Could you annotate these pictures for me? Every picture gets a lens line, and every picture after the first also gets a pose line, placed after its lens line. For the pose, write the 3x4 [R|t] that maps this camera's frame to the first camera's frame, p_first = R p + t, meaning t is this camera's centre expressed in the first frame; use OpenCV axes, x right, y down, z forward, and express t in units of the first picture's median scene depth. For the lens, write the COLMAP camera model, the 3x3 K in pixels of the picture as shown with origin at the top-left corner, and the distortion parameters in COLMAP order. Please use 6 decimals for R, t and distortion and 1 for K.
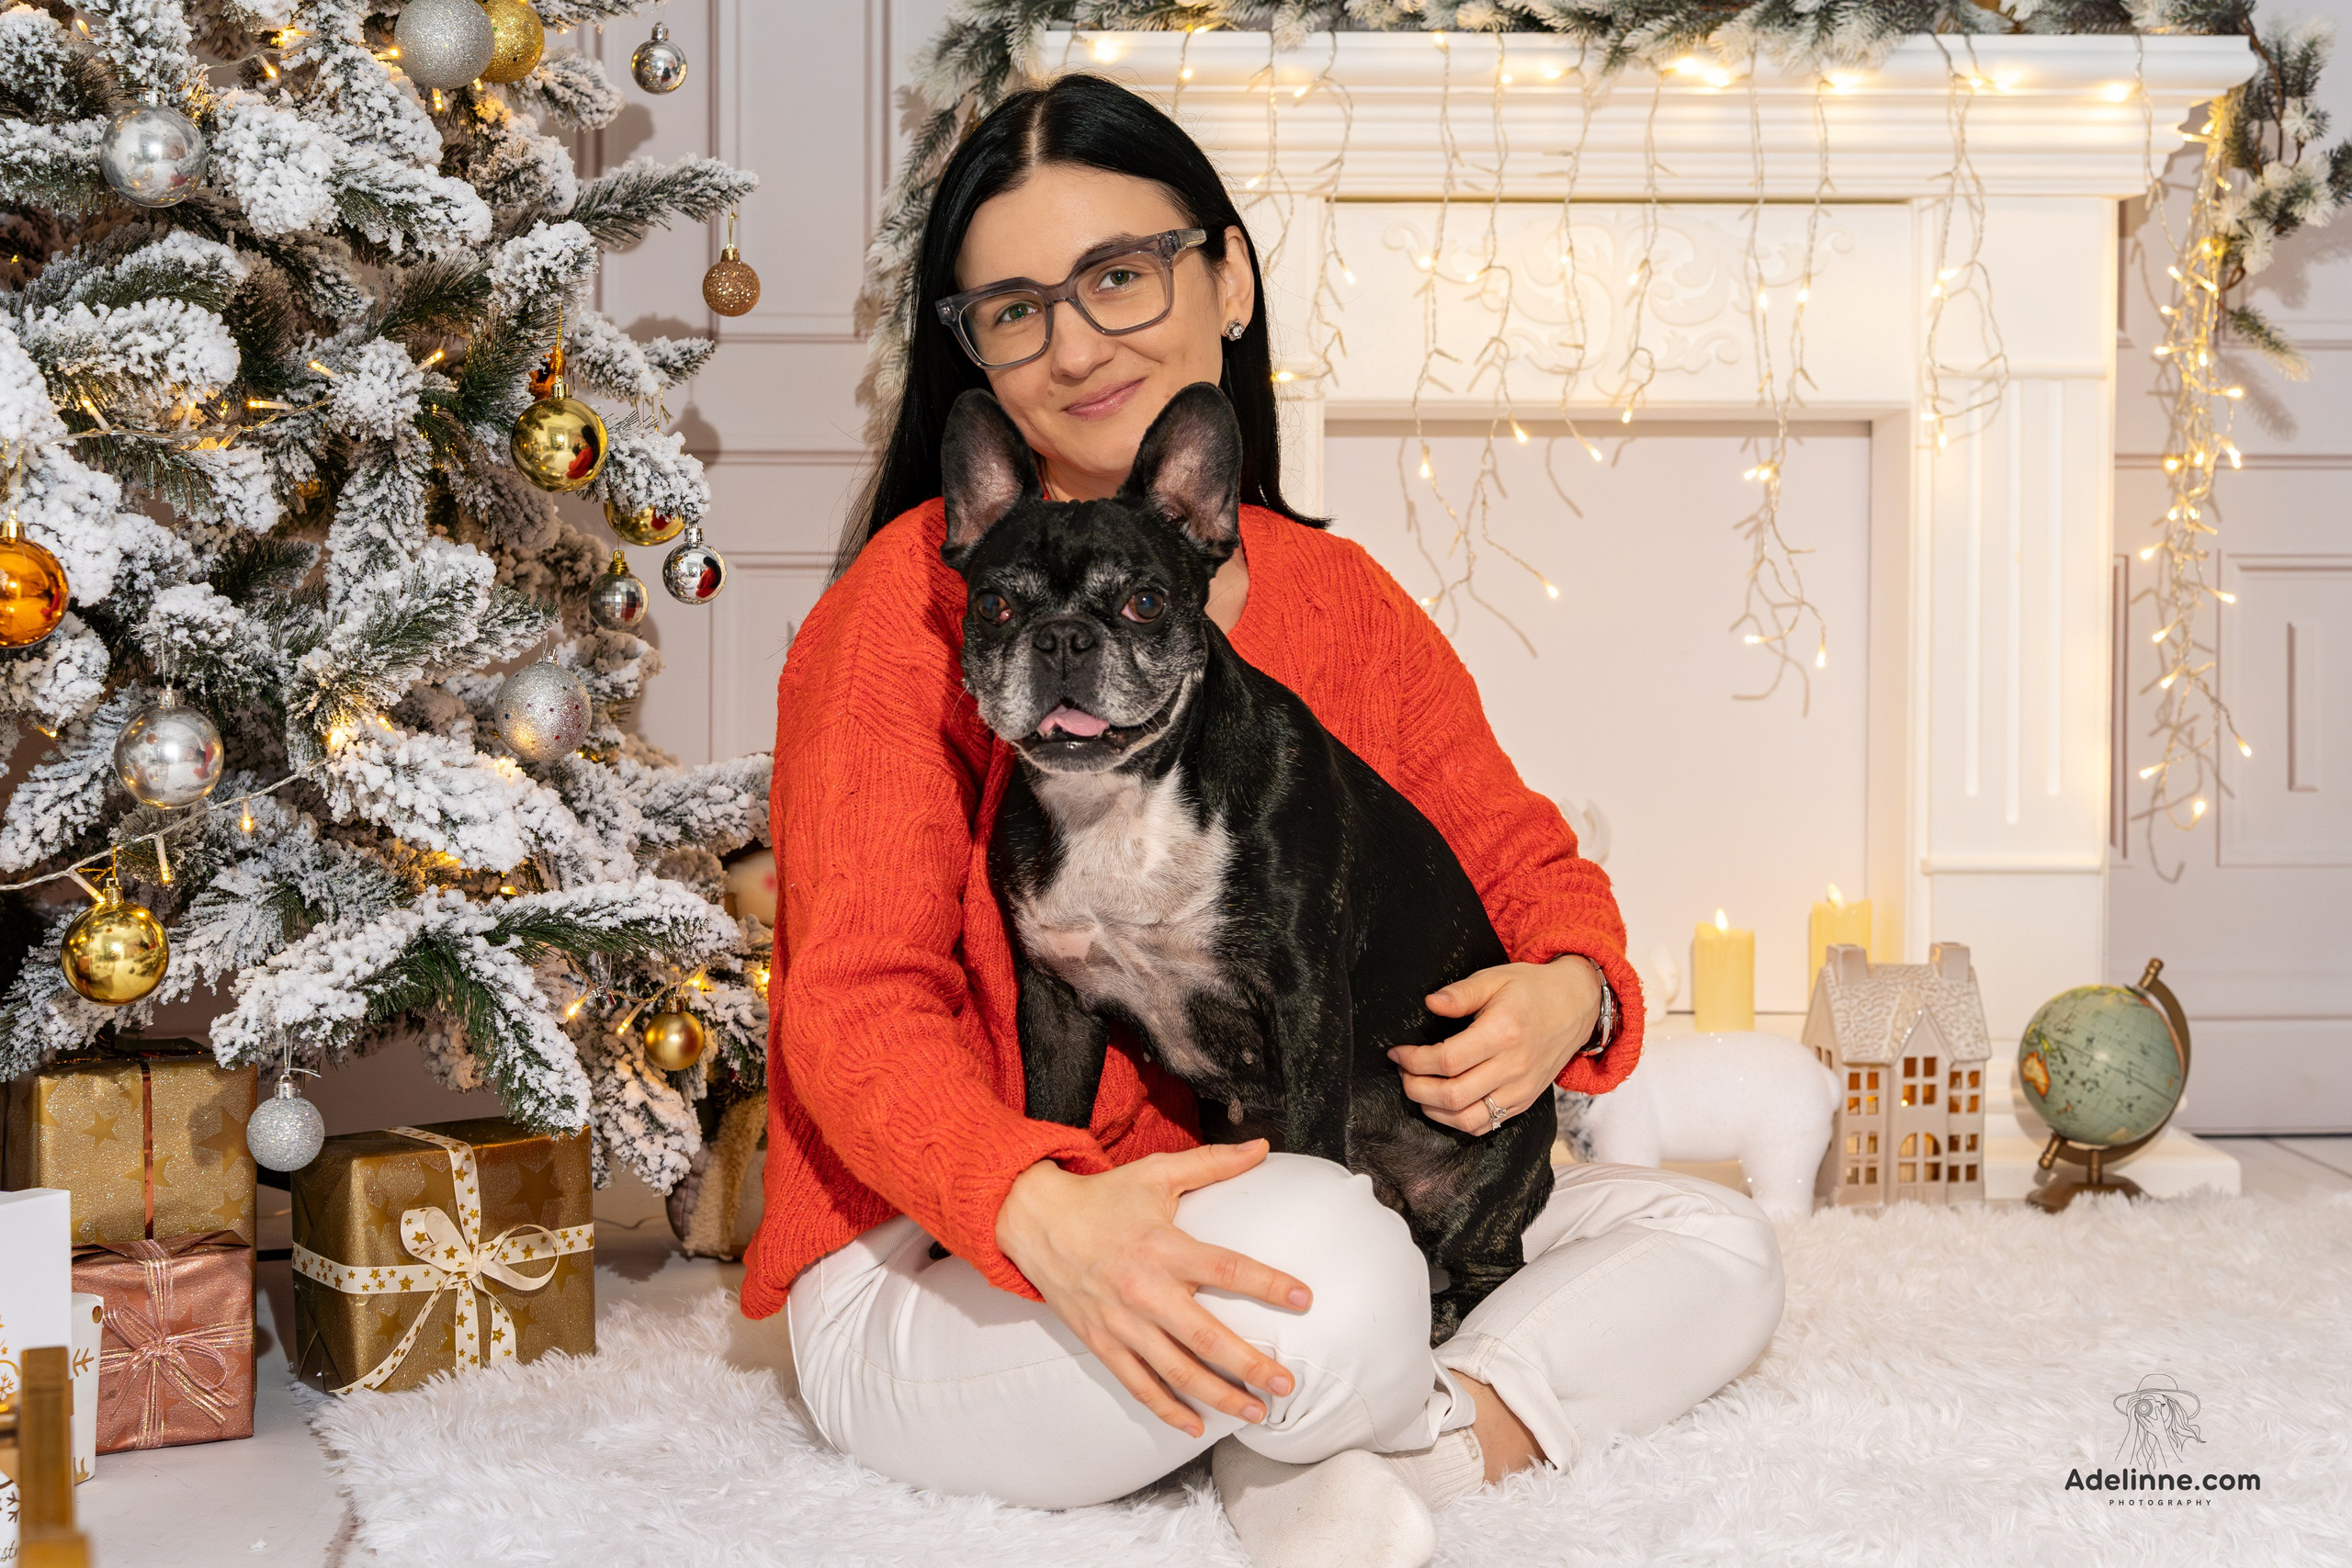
lens RADIAL K [[3525.8, 0, 1074.6], [0, 3525.8, 570.4], [0, 0, 1]] dist [-0.009171, 0.001276]
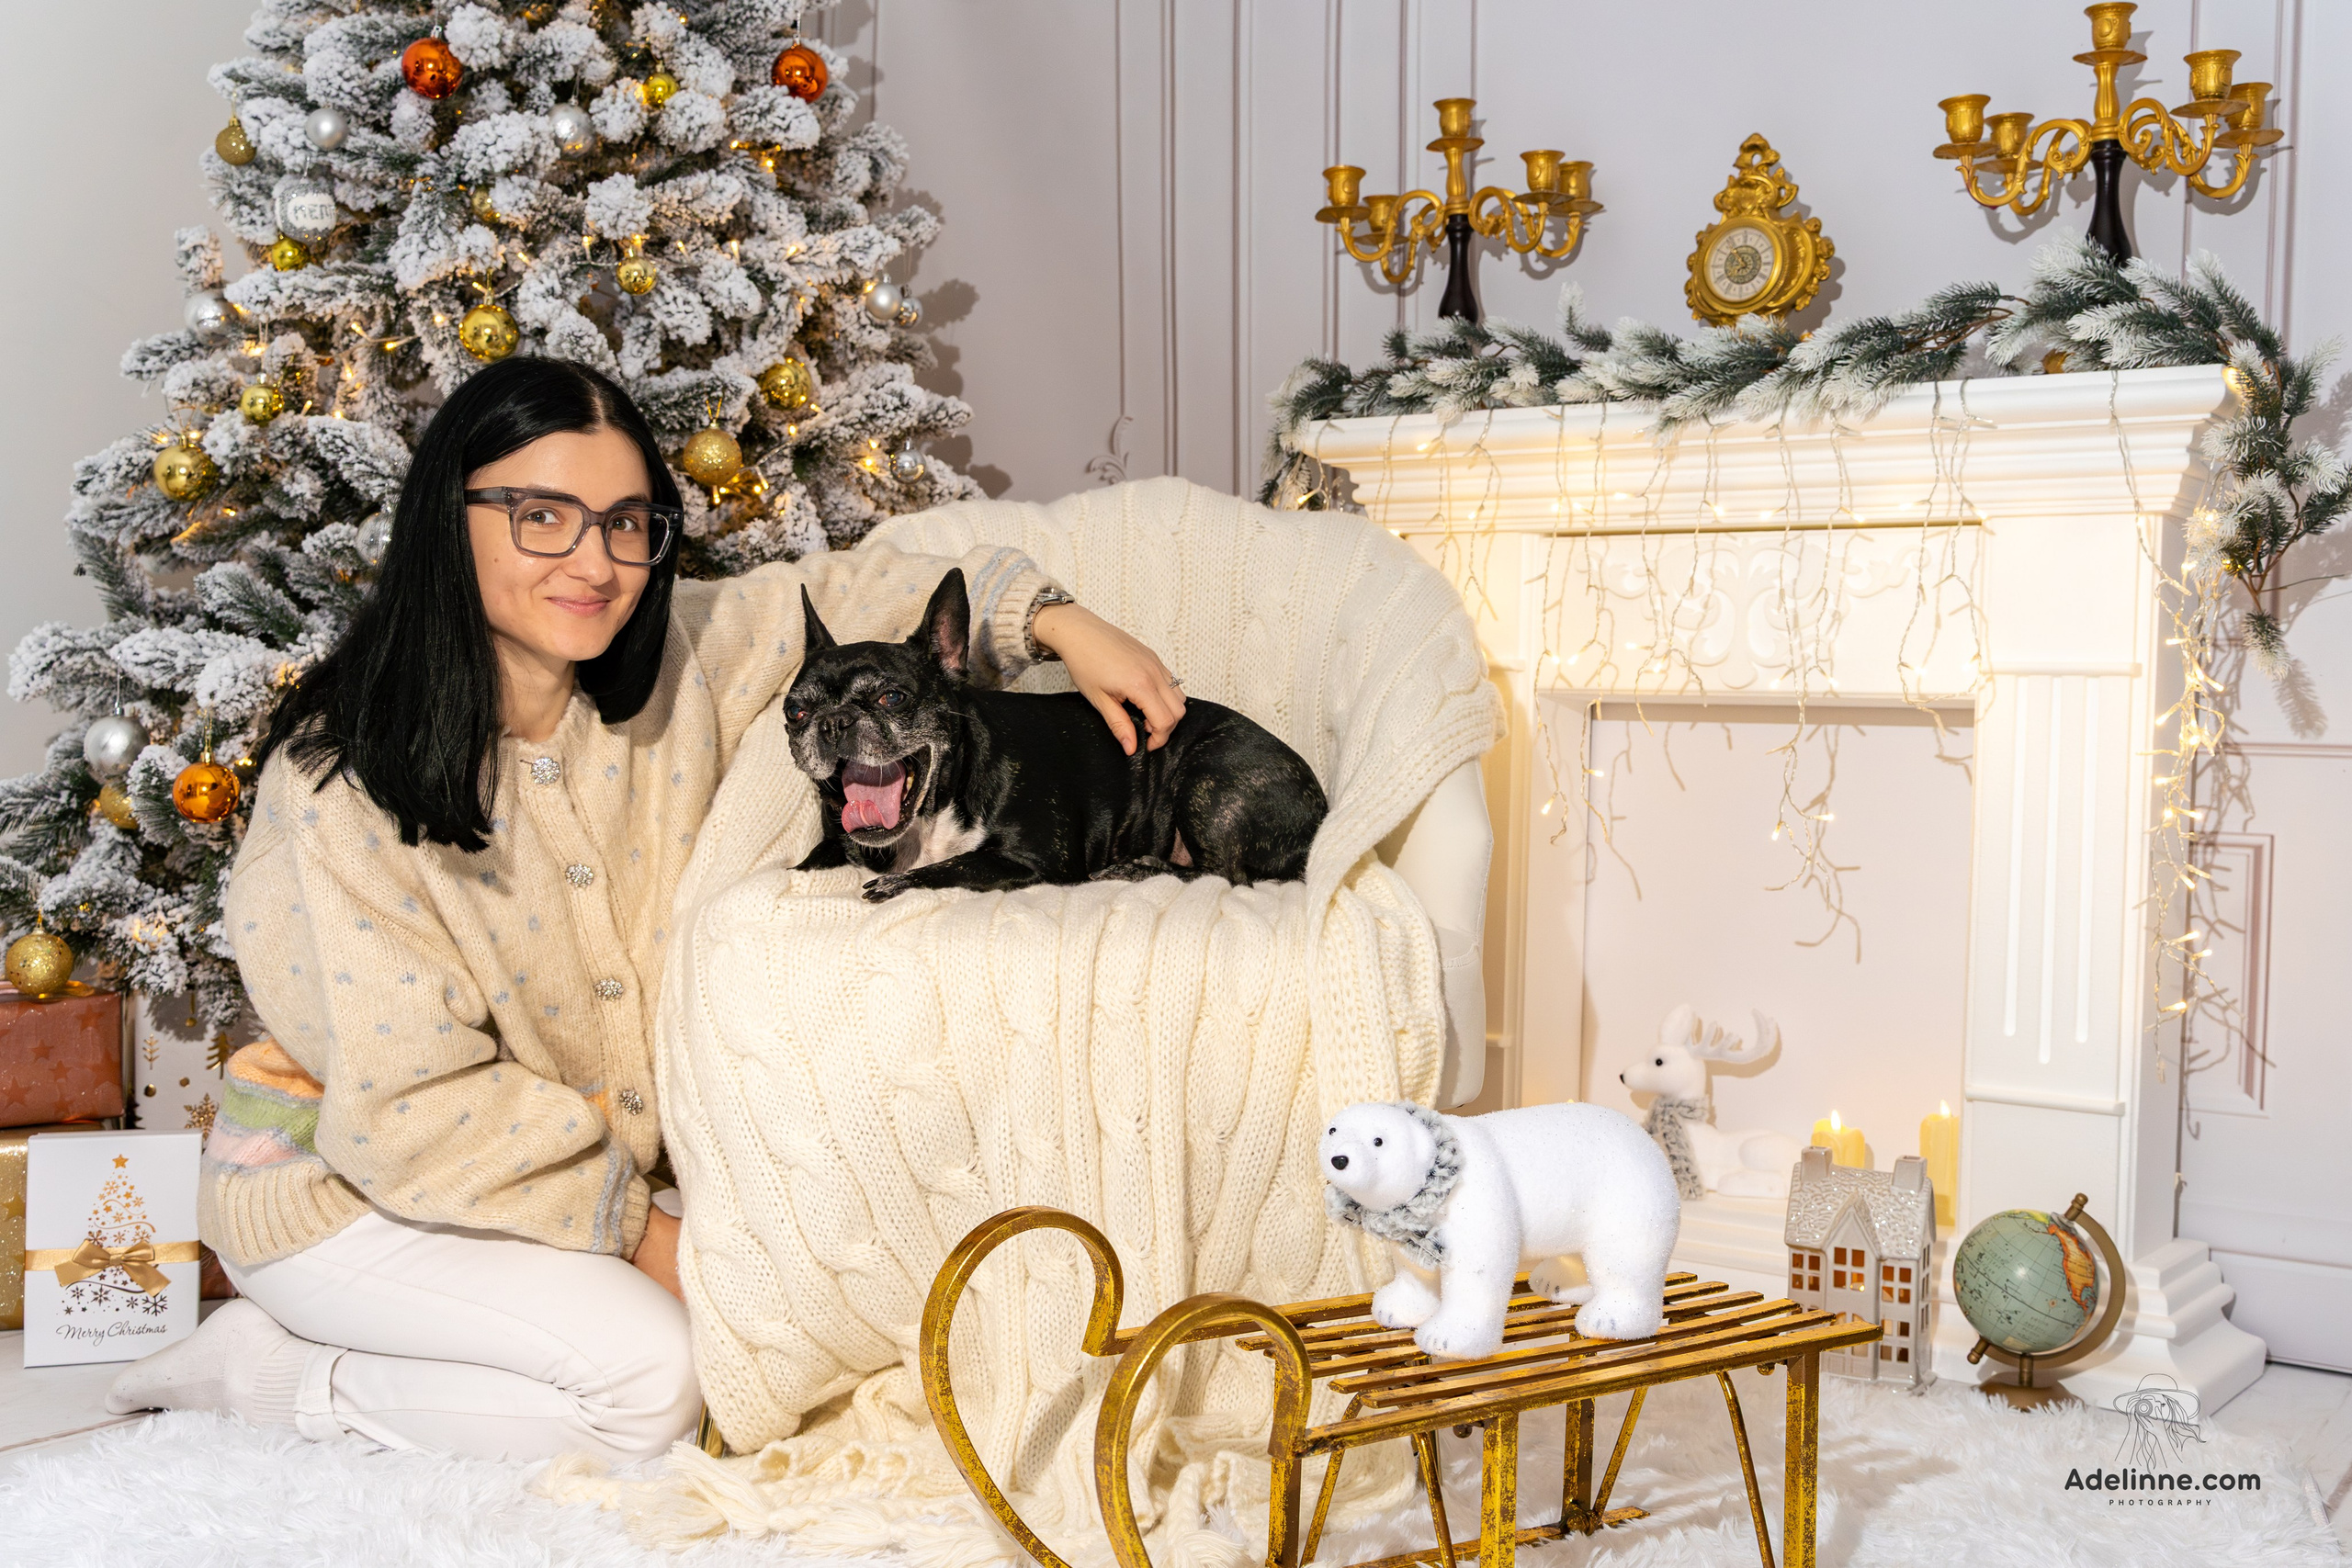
lens RADIAL K [[2490.7, 0, 1252.2], [0, 2490.7, 778.4], [0, 0, 1]] dist [0.008686, 0.006894]
pose [[0.797239, 0.030685, -0.602883, 0.575873], [-0.034265, 0.999397, 0.005555, -0.017331], [0.602691, 0.016229, 0.797810, 0.207370]]
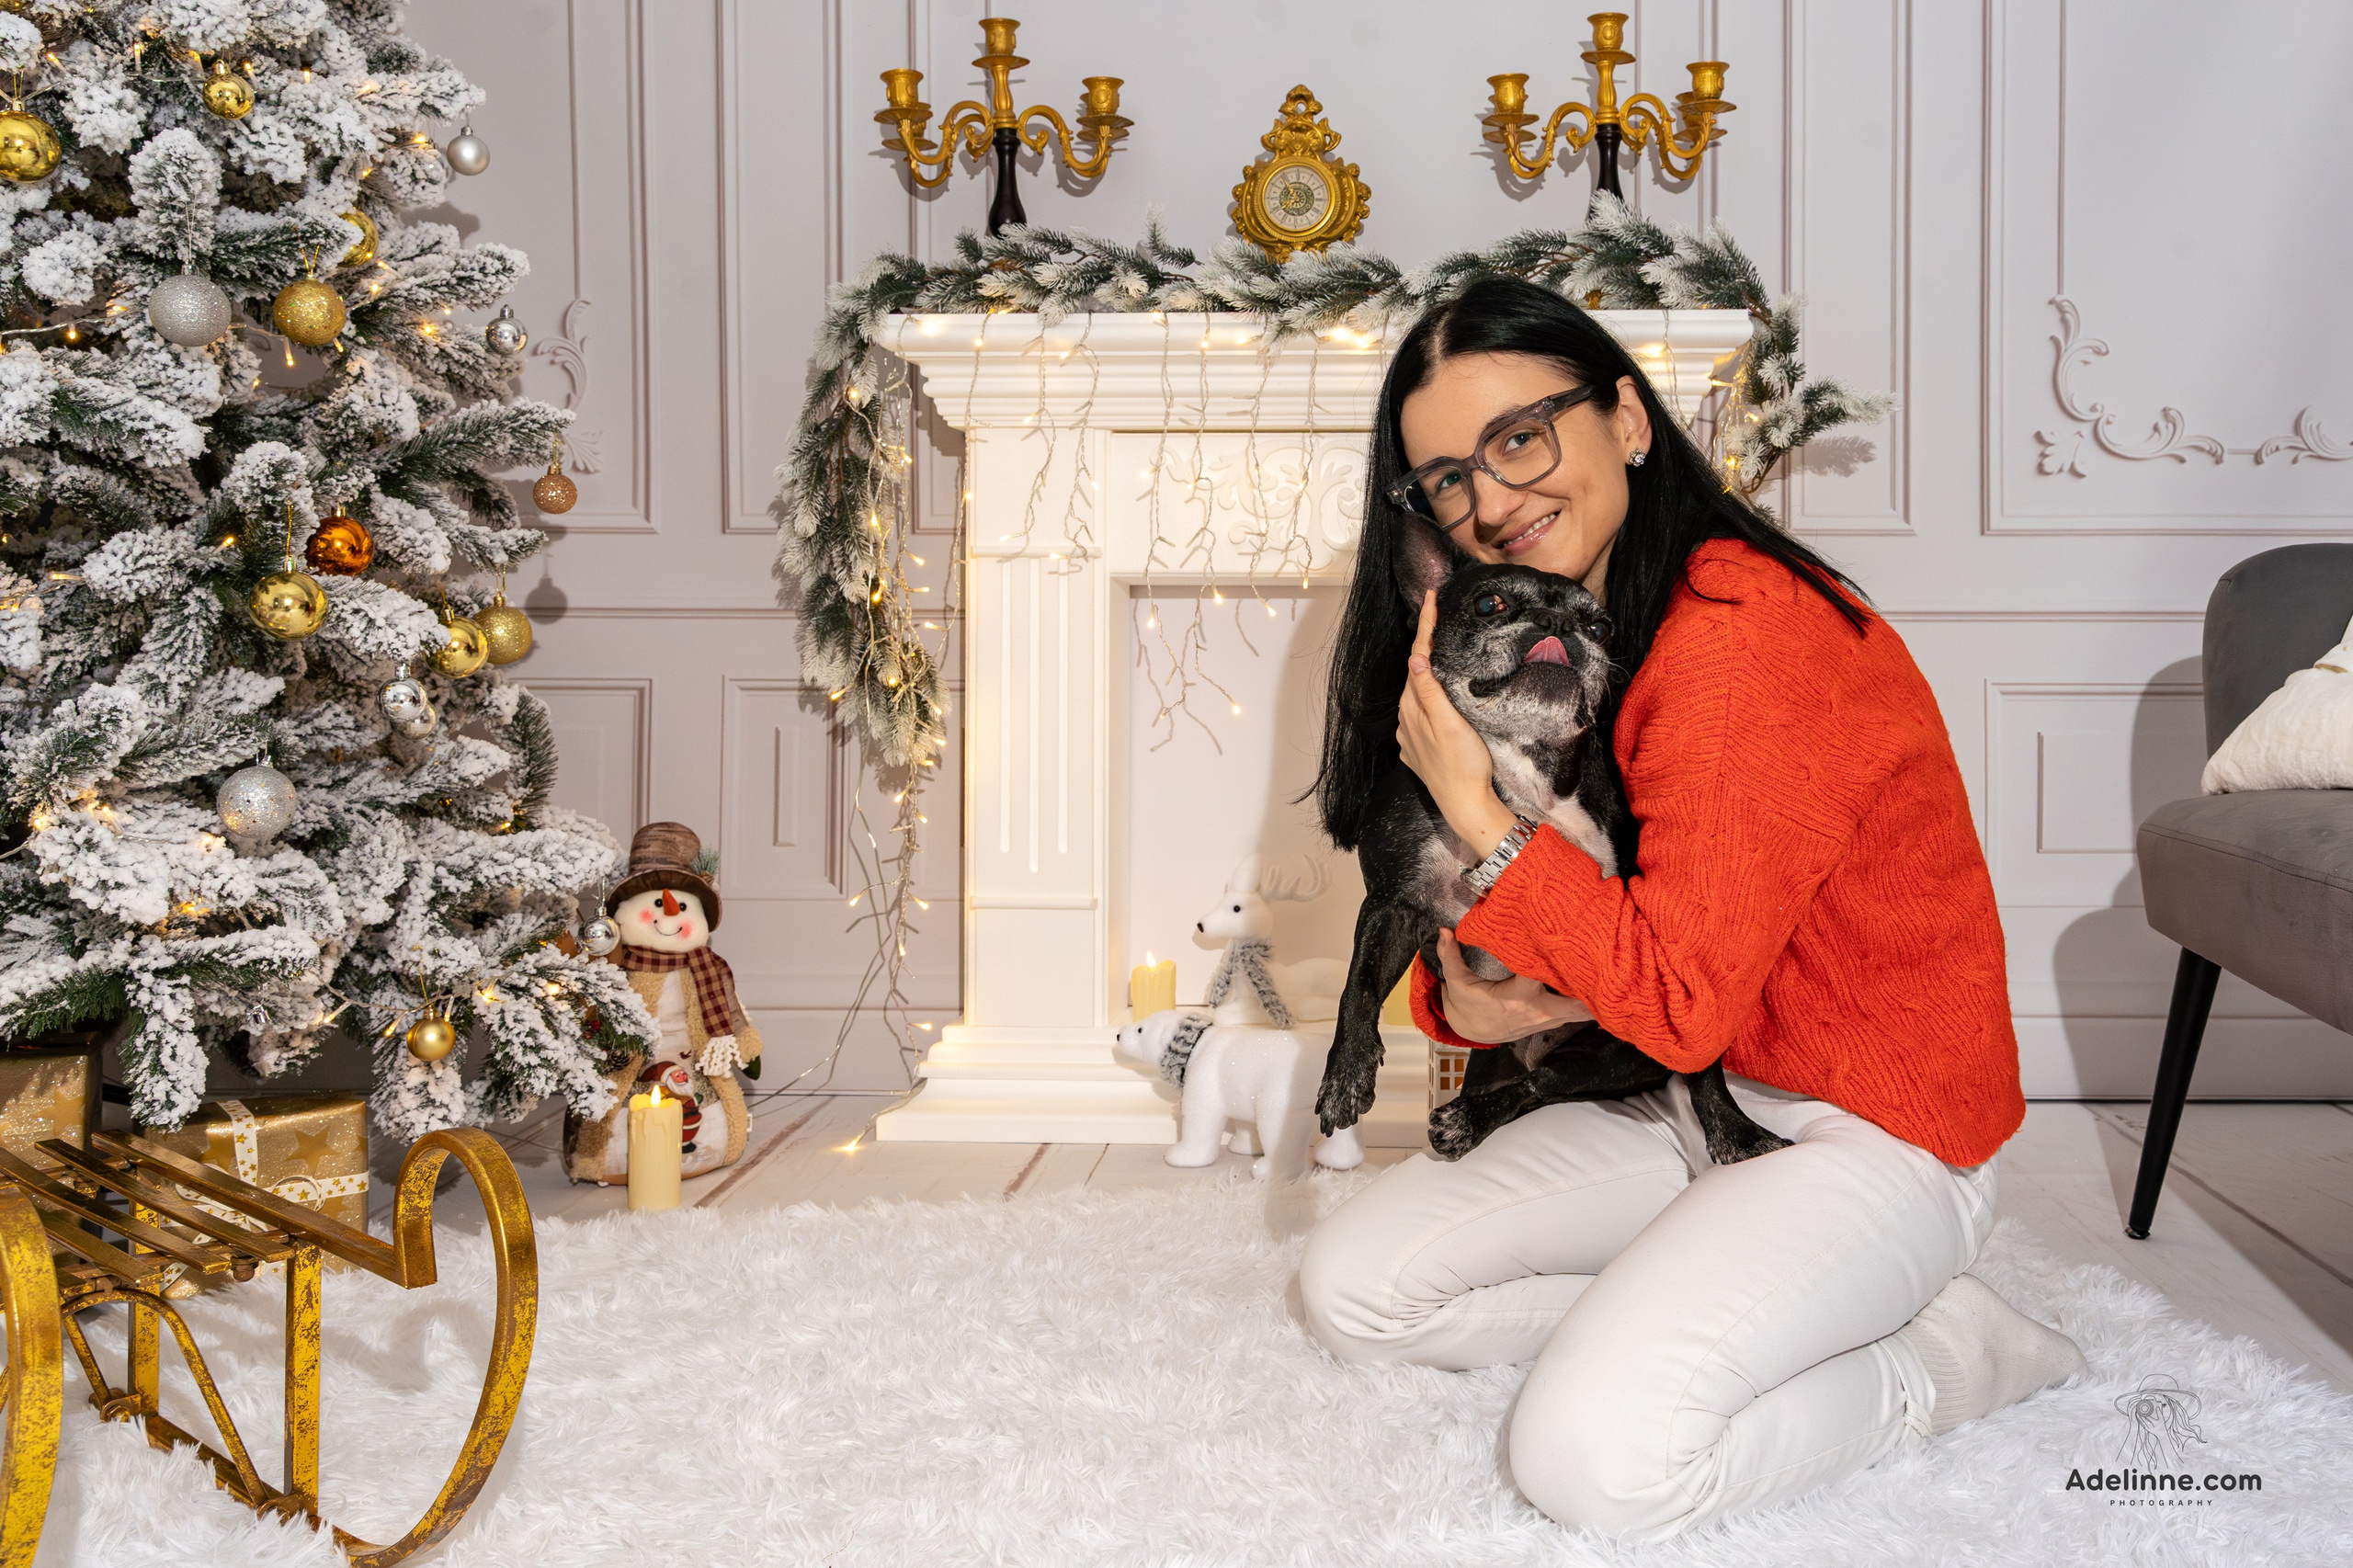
lens RADIAL K [[2162.2, 0, 1425.8], [0, 2162.2, 639.9], [0, 0, 1]] dist [0.000146, 0.000645]
pose [[0.997724, -0.000040, -0.067435, 0.269701], [-0.001274, 0.999810, -0.019442, -0.005167], [0.067423, 0.019484, 0.997534, 0.148694]]
